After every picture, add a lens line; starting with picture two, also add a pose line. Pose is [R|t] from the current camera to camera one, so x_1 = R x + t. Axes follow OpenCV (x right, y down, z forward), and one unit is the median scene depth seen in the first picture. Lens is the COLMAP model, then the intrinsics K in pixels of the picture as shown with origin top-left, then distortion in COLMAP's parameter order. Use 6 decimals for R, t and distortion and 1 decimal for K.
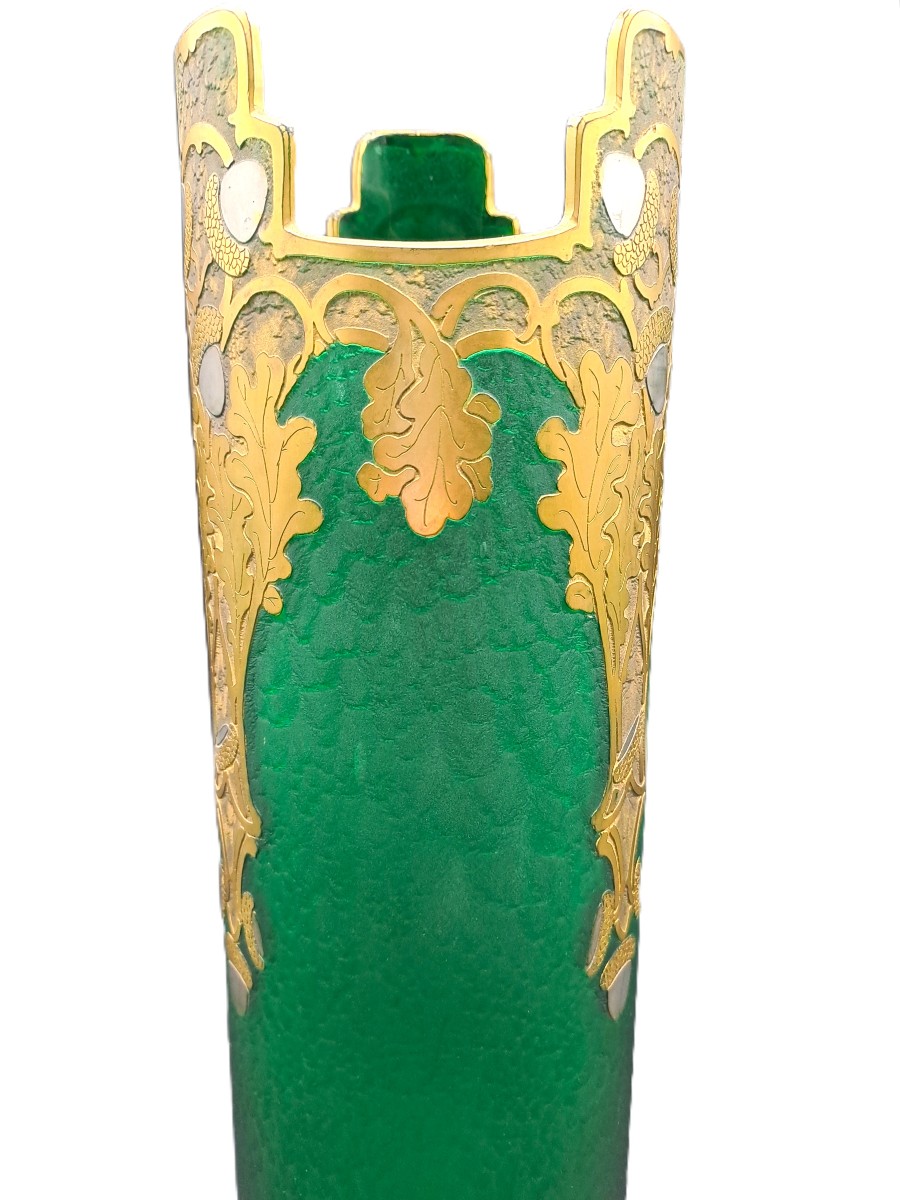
lens RADIAL K [[947.9, 0, 452.7], [0, 947.9, 579.3], [0, 0, 1]] dist [0.049418, -0.074417]
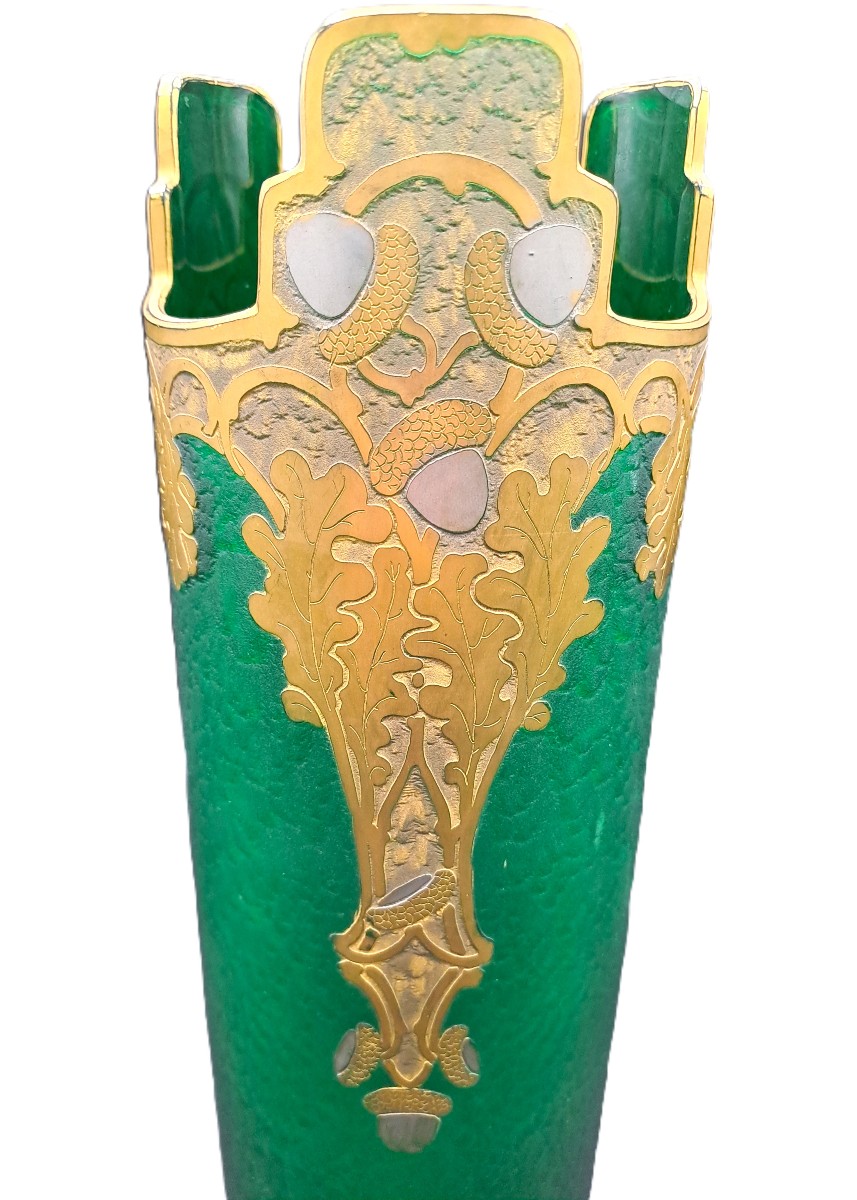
lens RADIAL K [[934.9, 0, 412.1], [0, 934.9, 585.4], [0, 0, 1]] dist [0.037555, -0.055136]
pose [[0.534592, -0.306603, 0.787532, -0.920230], [0.164349, 0.951795, 0.258991, -0.347494], [-0.828976, -0.009024, 0.559212, 0.612685]]
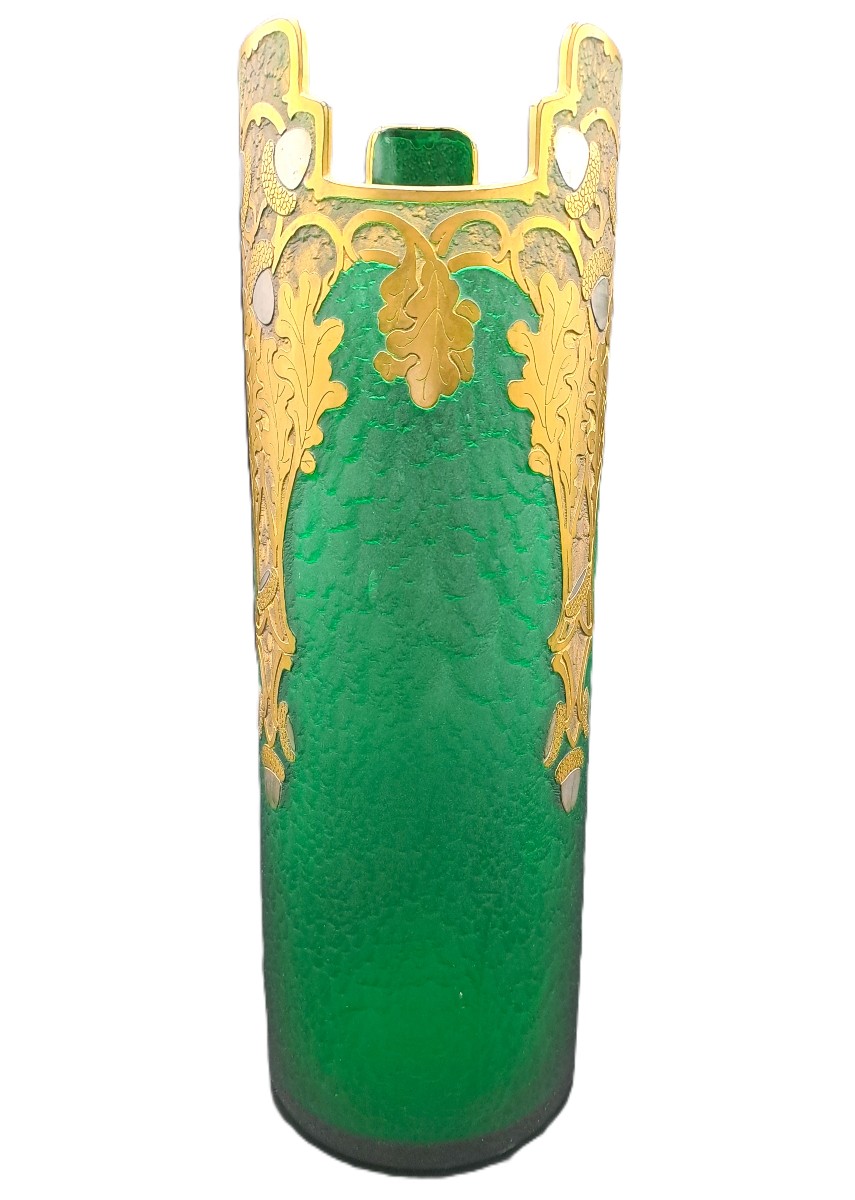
lens RADIAL K [[934.9, 0, 450.0], [0, 934.9, 597.1], [0, 0, 1]] dist [0.037555, -0.055136]
pose [[0.999925, 0.009230, 0.008077, -0.000259], [-0.009125, 0.999874, -0.012993, 0.228003], [-0.008196, 0.012918, 0.999883, -0.312112]]
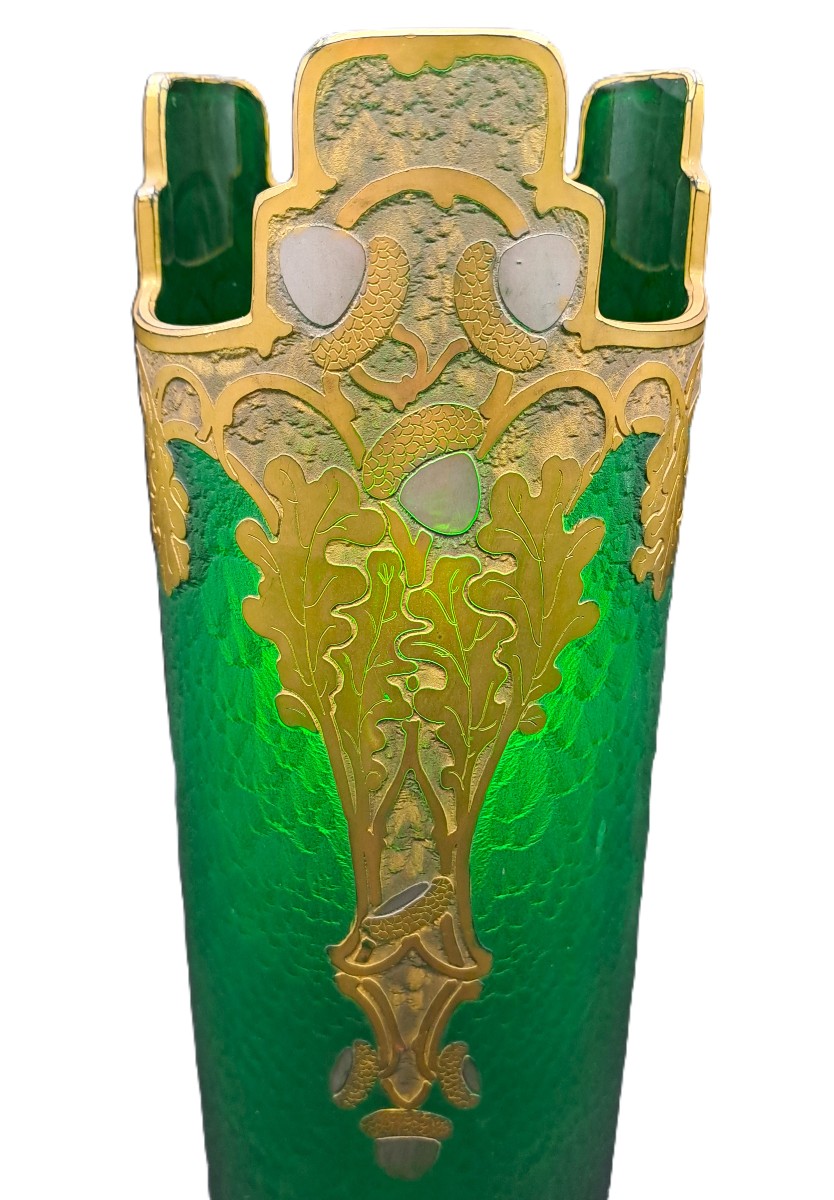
lens RADIAL K [[1062.0, 0, 394.8], [0, 1062.0, 580.6], [0, 0, 1]] dist [0.059605, -0.062105]
pose [[0.543565, -0.300050, 0.783905, -1.011438], [0.175701, 0.953908, 0.243288, -0.370822], [-0.820771, 0.005490, 0.571230, 0.544415]]
